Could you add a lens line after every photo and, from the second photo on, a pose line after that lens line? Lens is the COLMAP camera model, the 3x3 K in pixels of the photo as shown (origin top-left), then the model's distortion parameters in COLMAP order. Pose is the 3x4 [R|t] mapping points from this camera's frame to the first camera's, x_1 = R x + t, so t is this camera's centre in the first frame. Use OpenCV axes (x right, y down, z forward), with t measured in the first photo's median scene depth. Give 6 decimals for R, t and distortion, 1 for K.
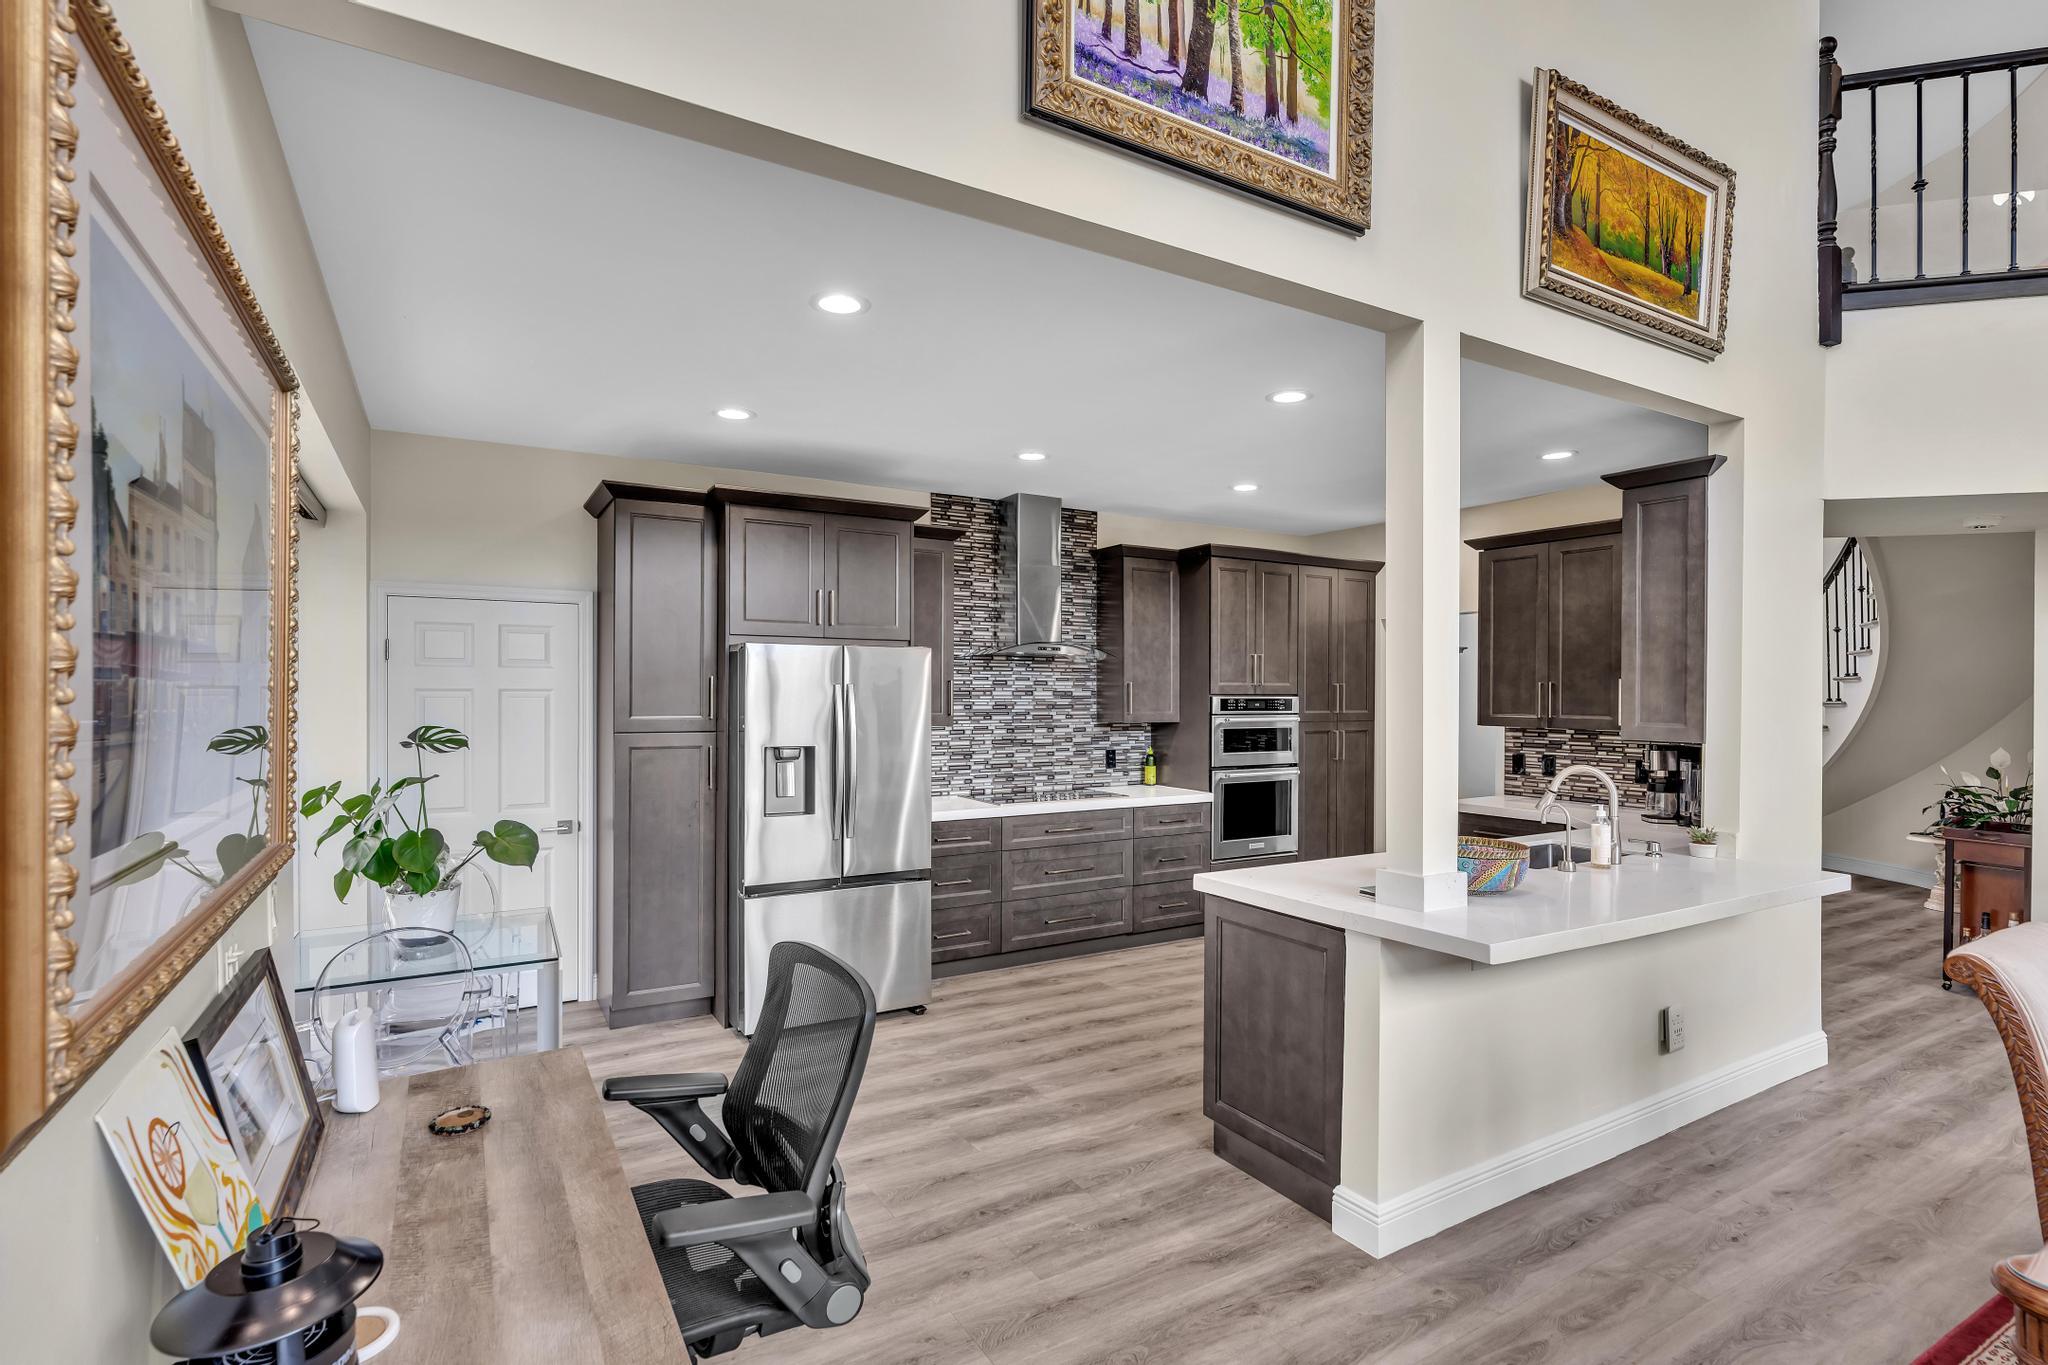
lens RADIAL K [[972.5, 0, 1019.8], [0, 972.5, 694.0], [0, 0, 1]] dist [-0.001302, 0.000258]
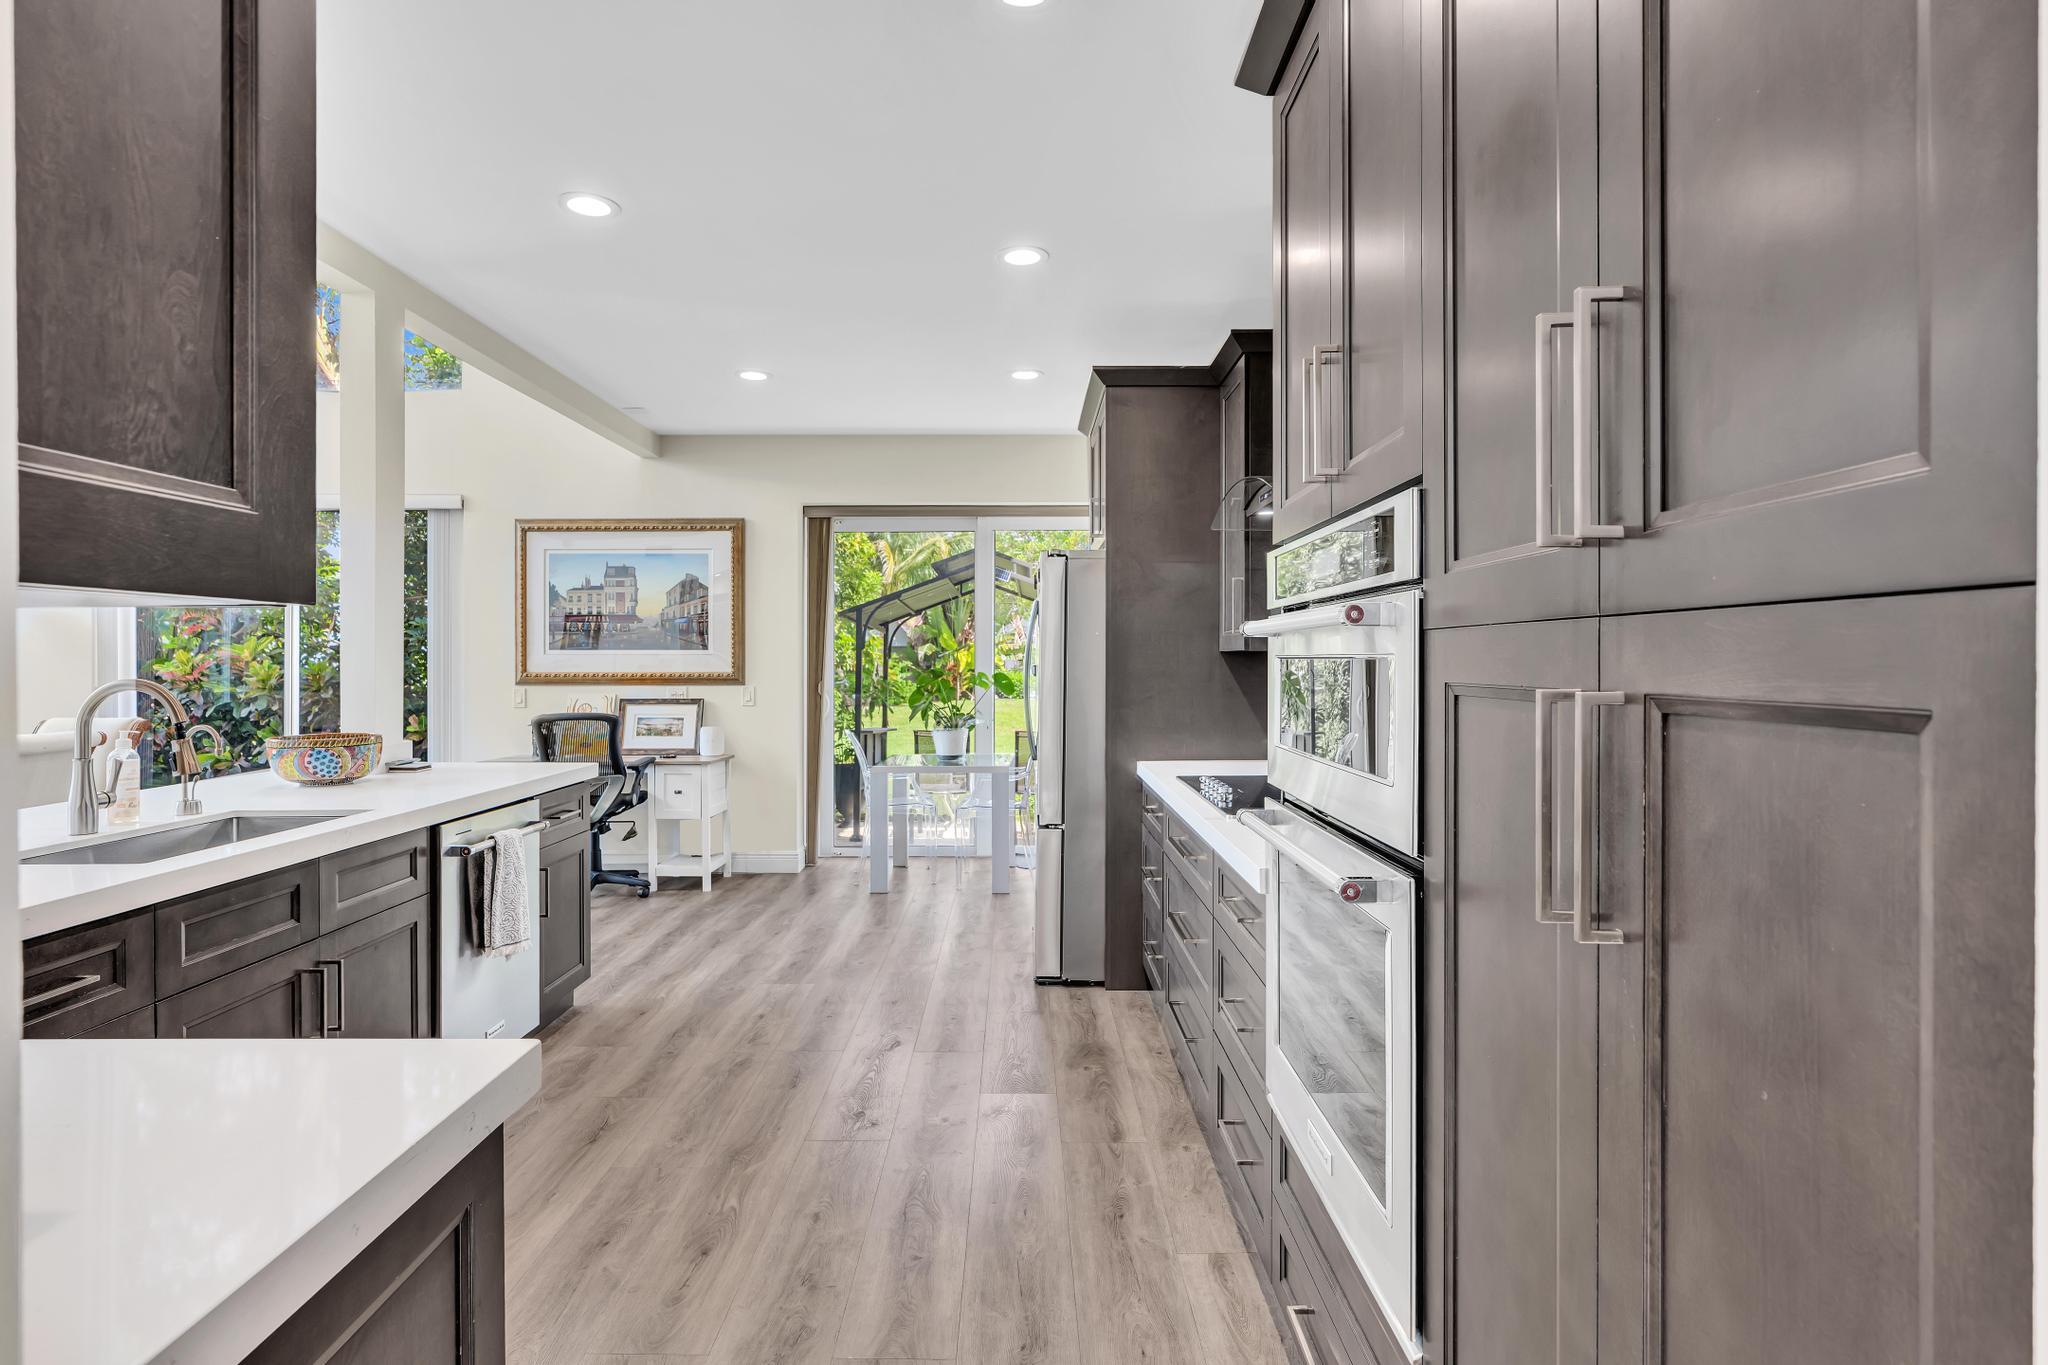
lens RADIAL K [[1026.0, 0, 1018.4], [0, 1026.0, 660.0], [0, 0, 1]] dist [-0.003470, 0.000847]
pose [[-0.512008, -0.003807, -0.858972, 0.814483], [-0.003744, 0.999991, -0.002200, 0.058013], [0.858973, 0.002090, -0.512017, 1.736854]]
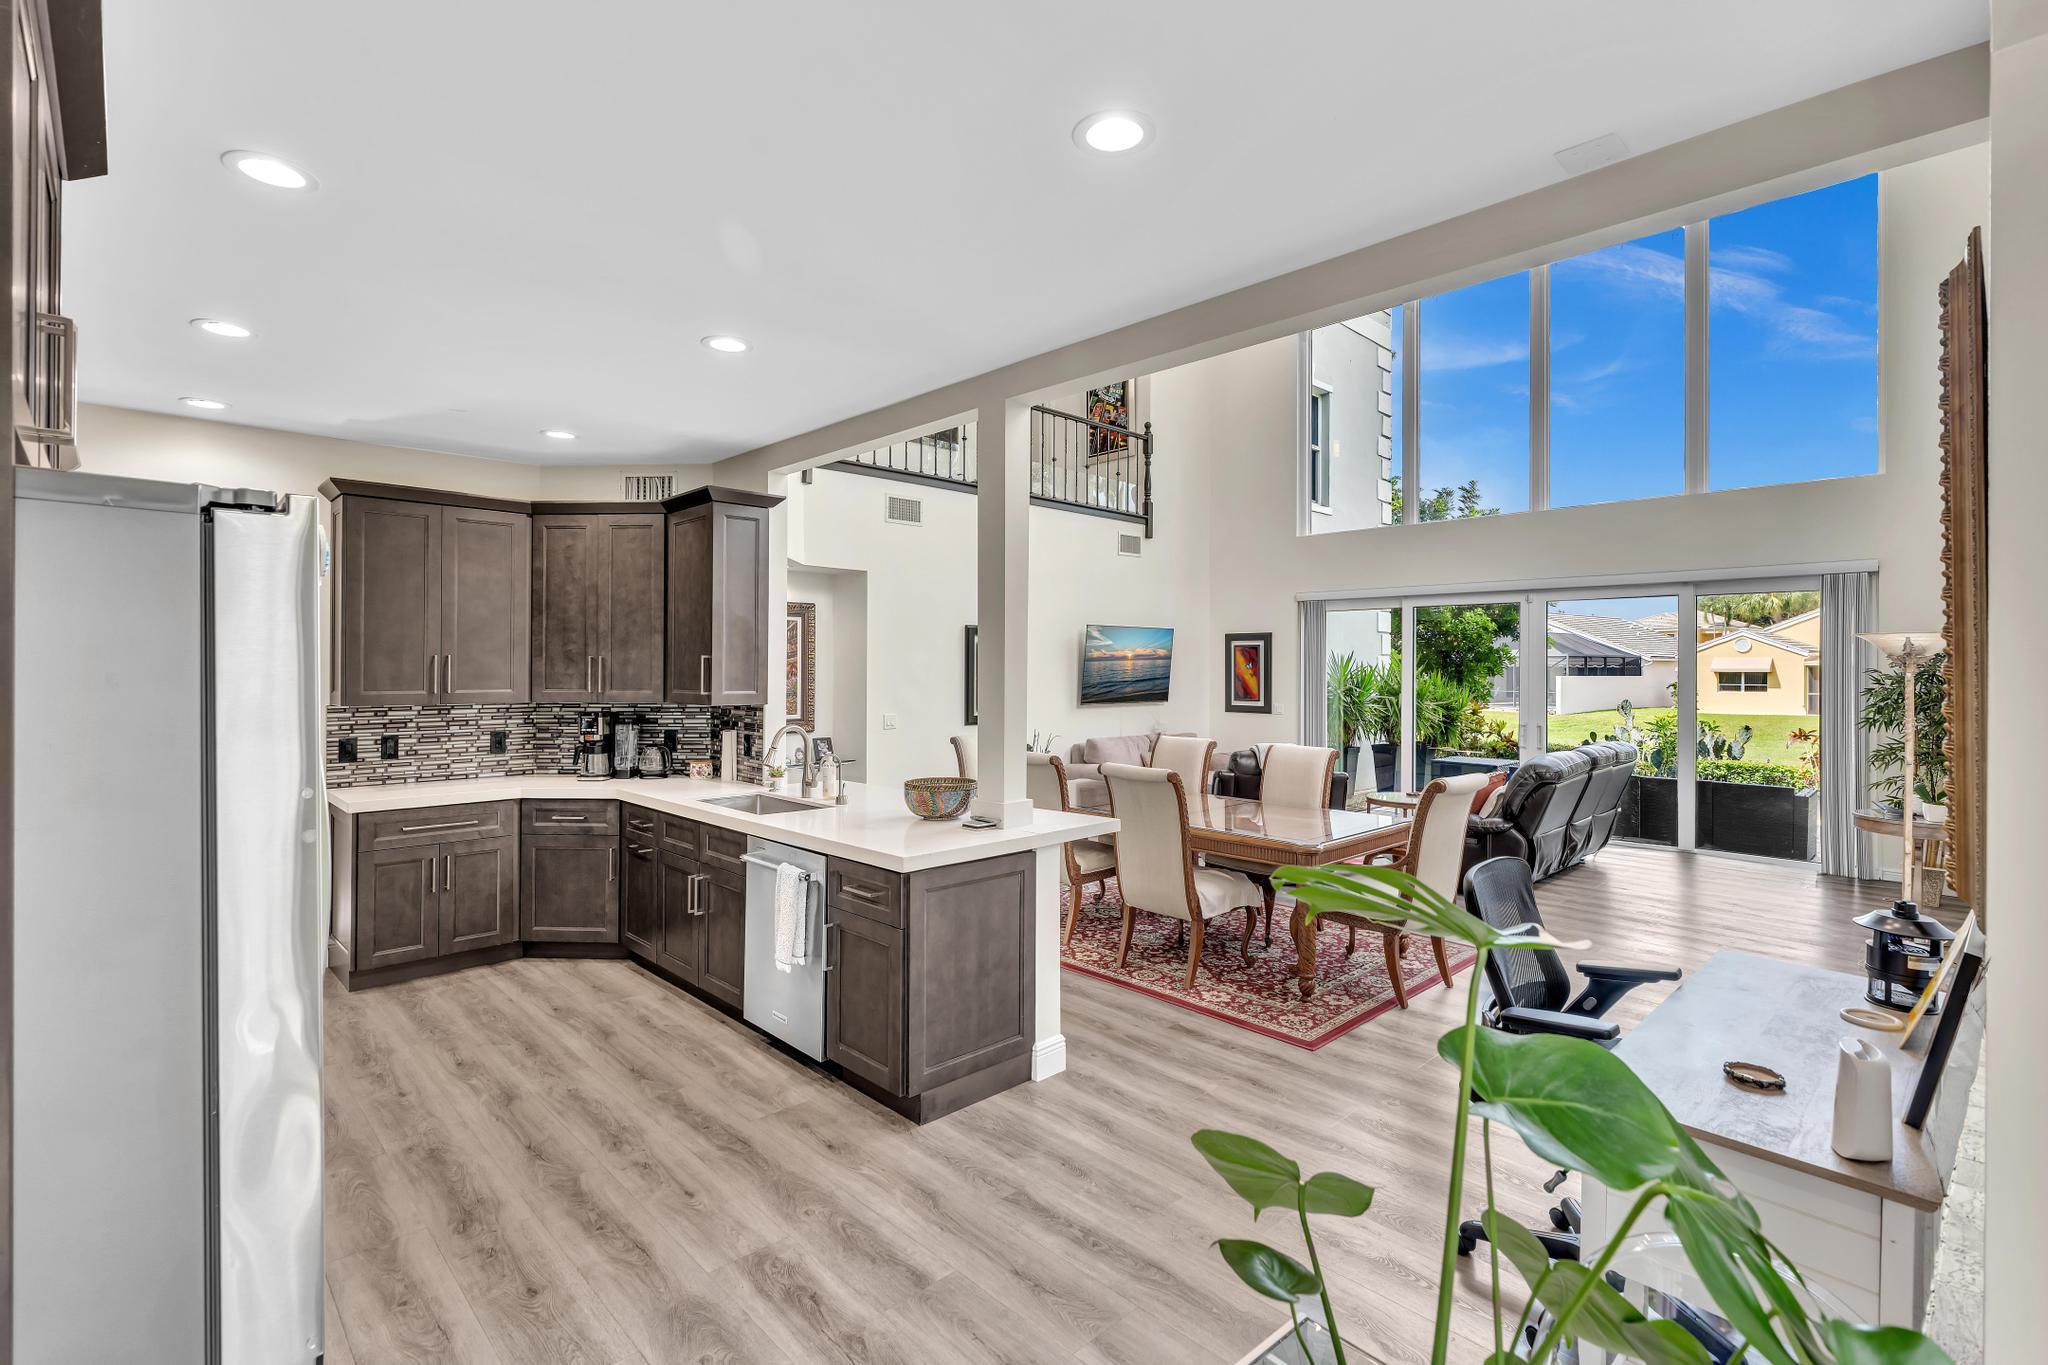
lens RADIAL K [[940.4, 0, 1022.9], [0, 940.4, 665.6], [0, 0, 1]] dist [-0.001347, 0.001068]
pose [[-0.226489, -0.003308, 0.974008, -0.653685], [-0.002182, 0.999993, 0.002889, -0.008241], [-0.974011, -0.001471, -0.226494, 0.942048]]
